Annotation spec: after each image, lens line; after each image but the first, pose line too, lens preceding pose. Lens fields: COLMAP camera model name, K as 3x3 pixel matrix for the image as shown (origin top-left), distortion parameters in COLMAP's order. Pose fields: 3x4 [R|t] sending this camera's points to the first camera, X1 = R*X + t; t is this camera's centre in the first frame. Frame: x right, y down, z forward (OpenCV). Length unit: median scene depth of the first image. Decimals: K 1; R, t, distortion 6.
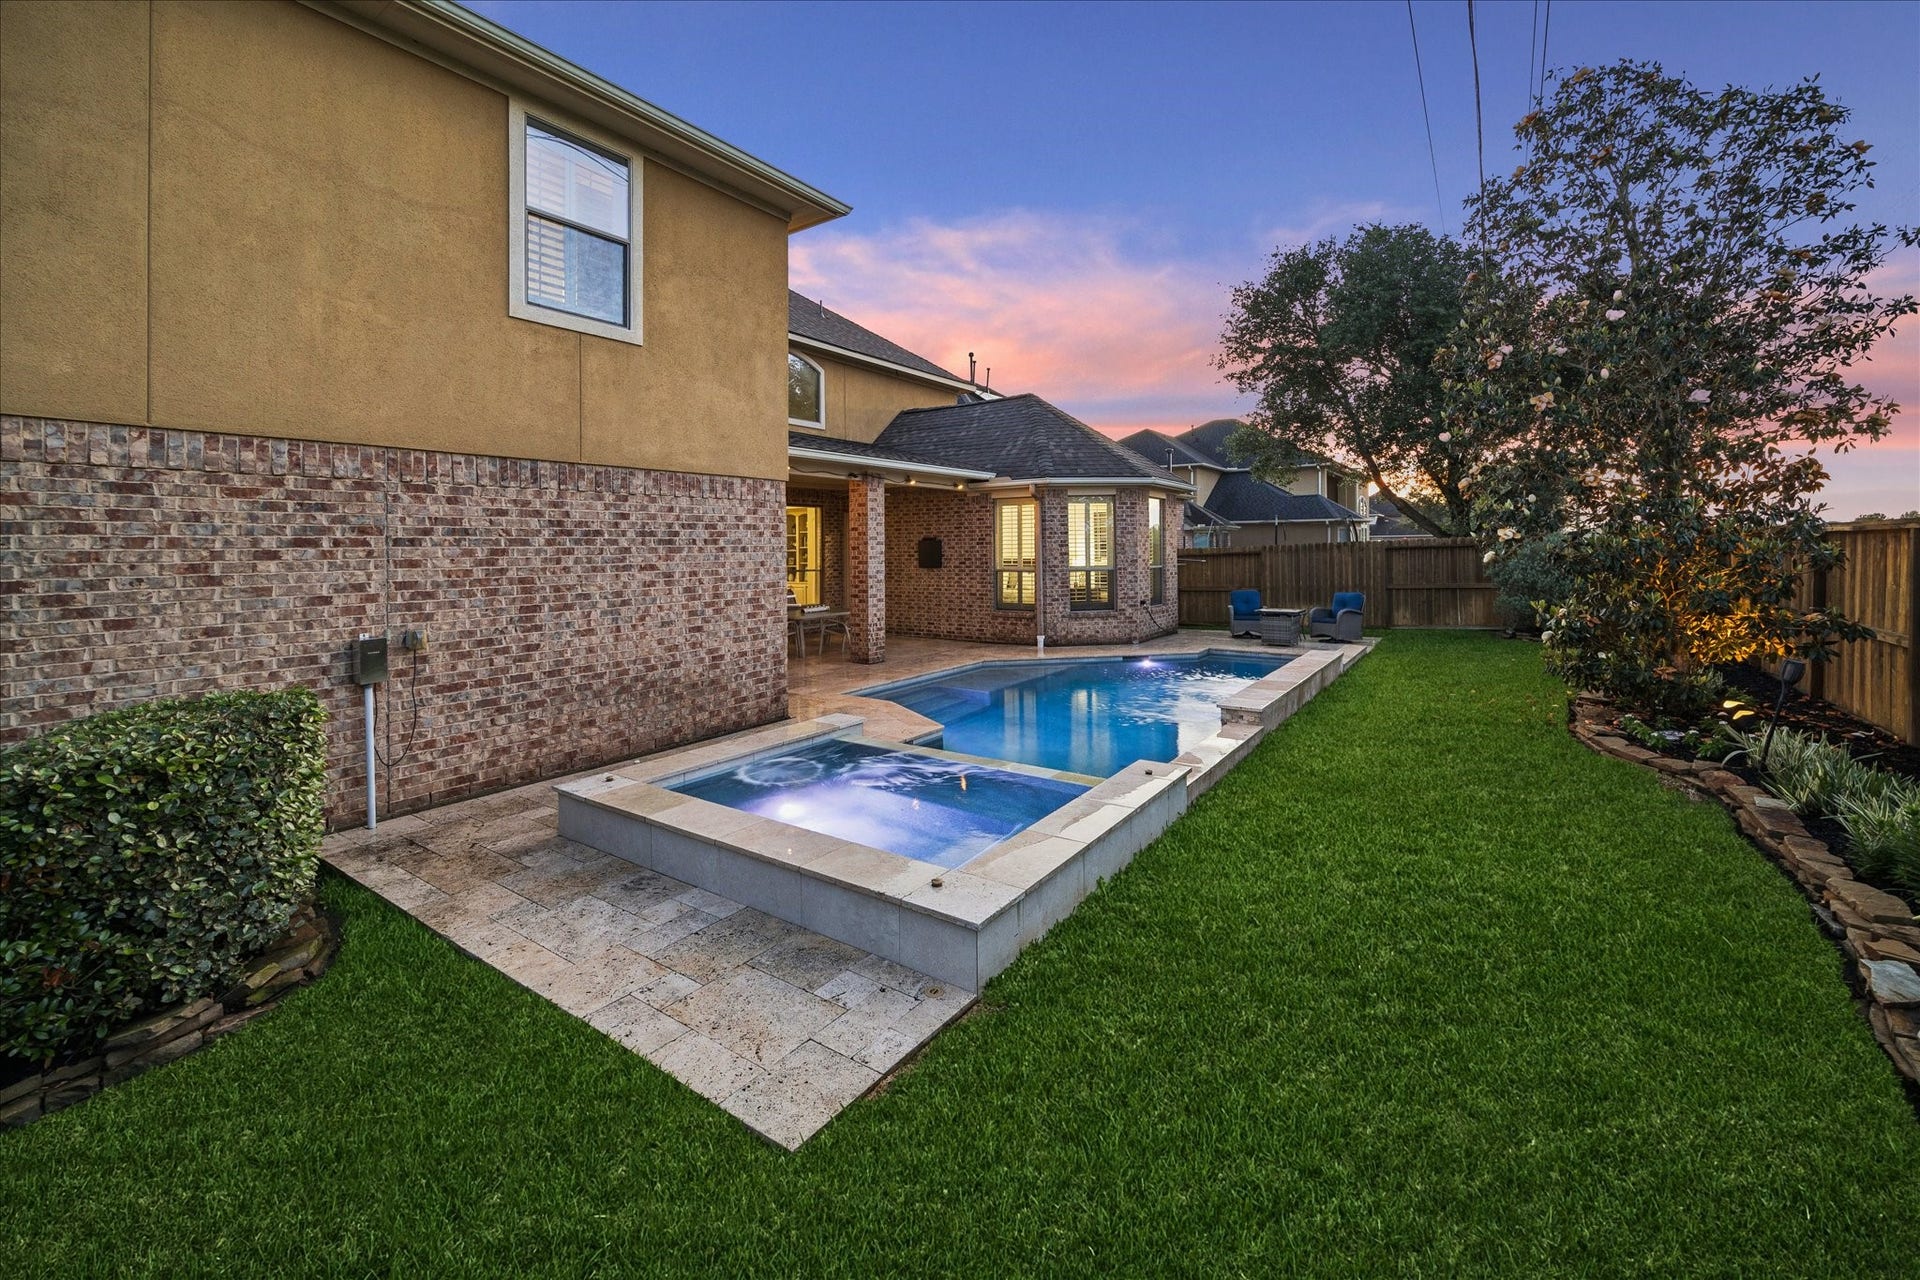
lens RADIAL K [[766.7, 0, 955.2], [0, 766.7, 556.7], [0, 0, 1]] dist [0.000377, -0.000212]
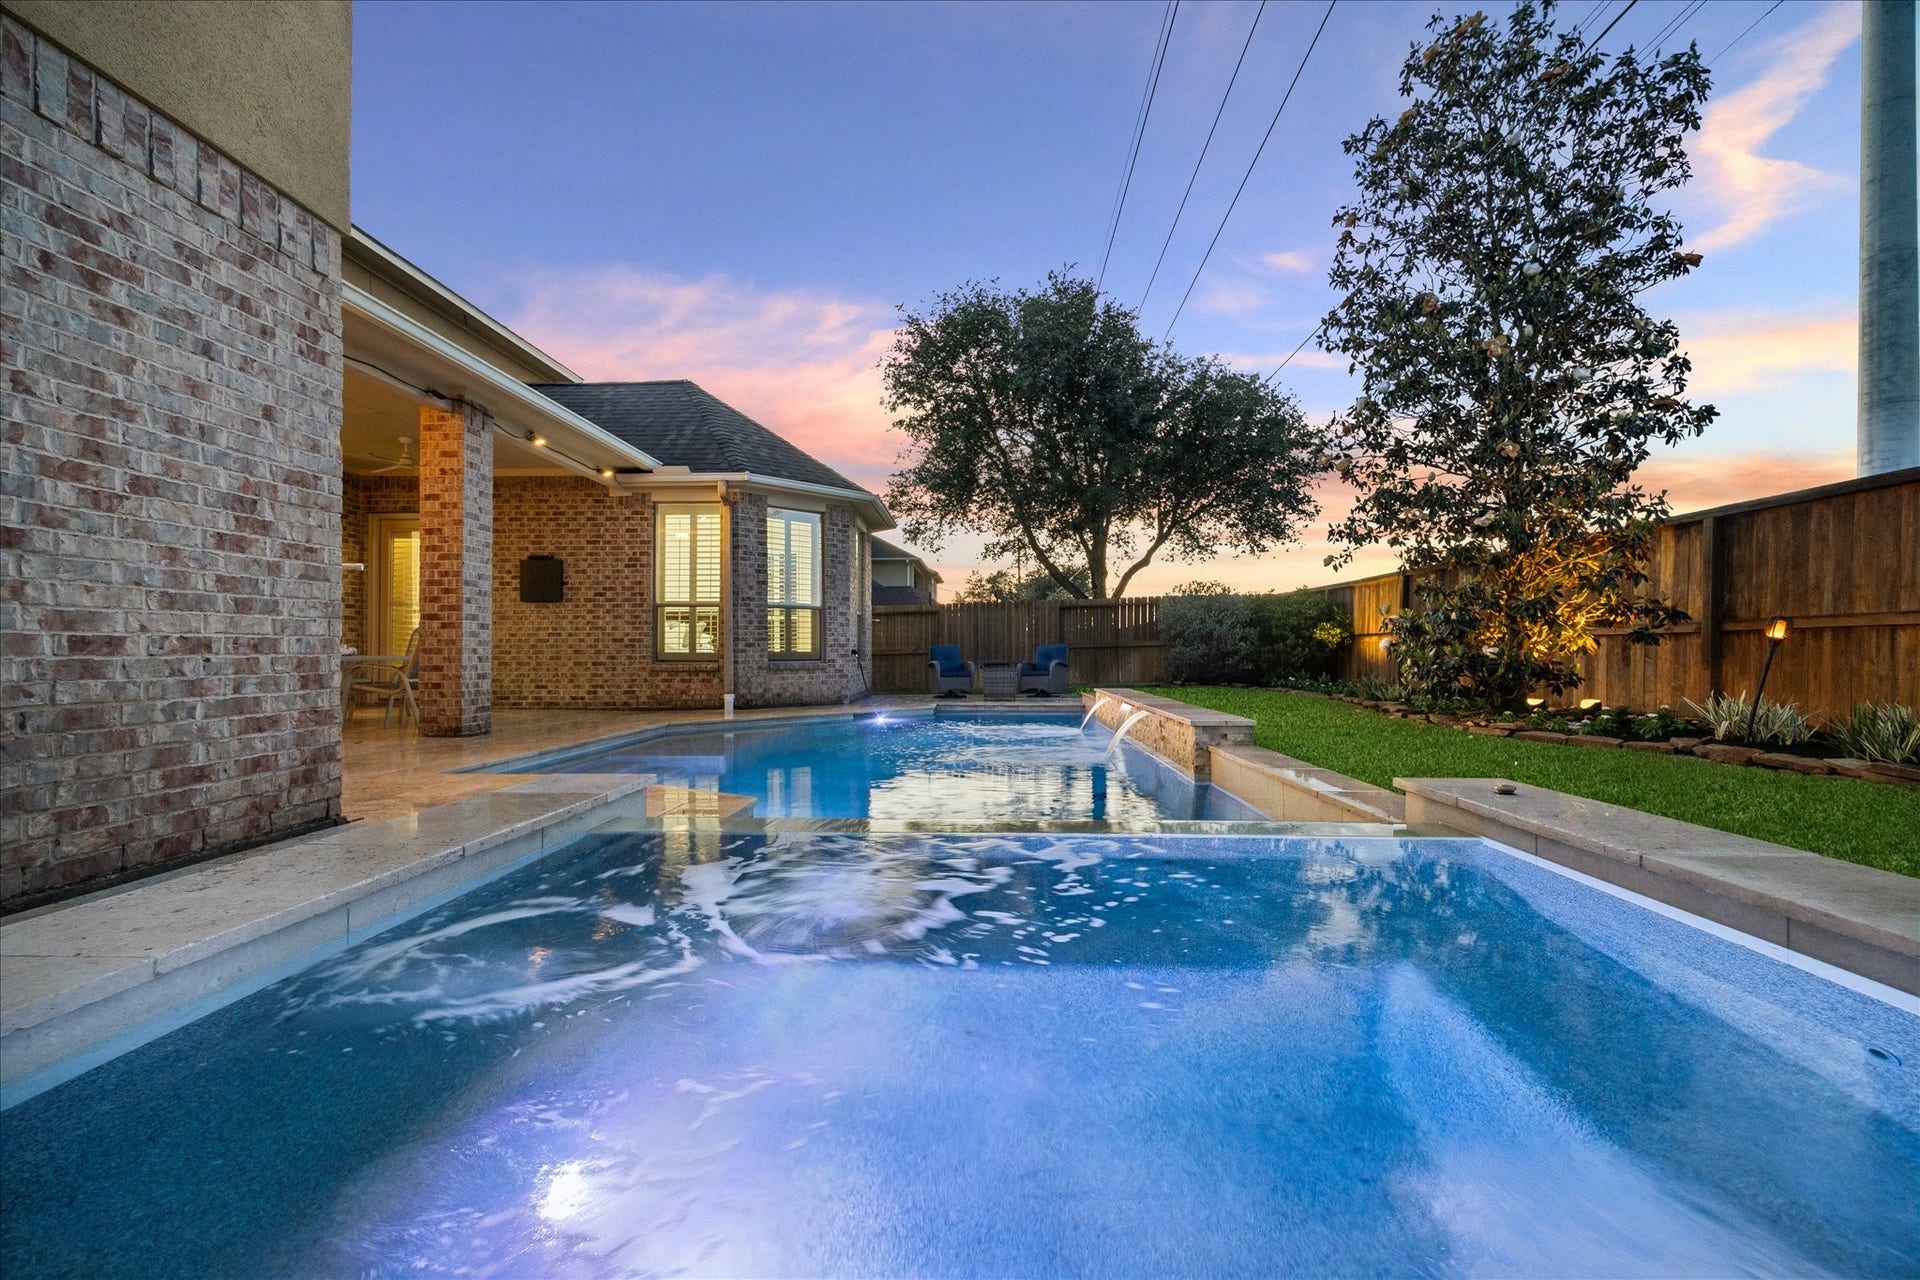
lens RADIAL K [[766.7, 0, 967.0], [0, 766.7, 651.8], [0, 0, 1]] dist [0.000377, -0.000212]
pose [[0.839993, 0.010436, 0.542497, -0.163654], [-0.004190, 0.999910, -0.012749, 0.127073], [-0.542582, 0.008436, 0.839961, 0.491287]]
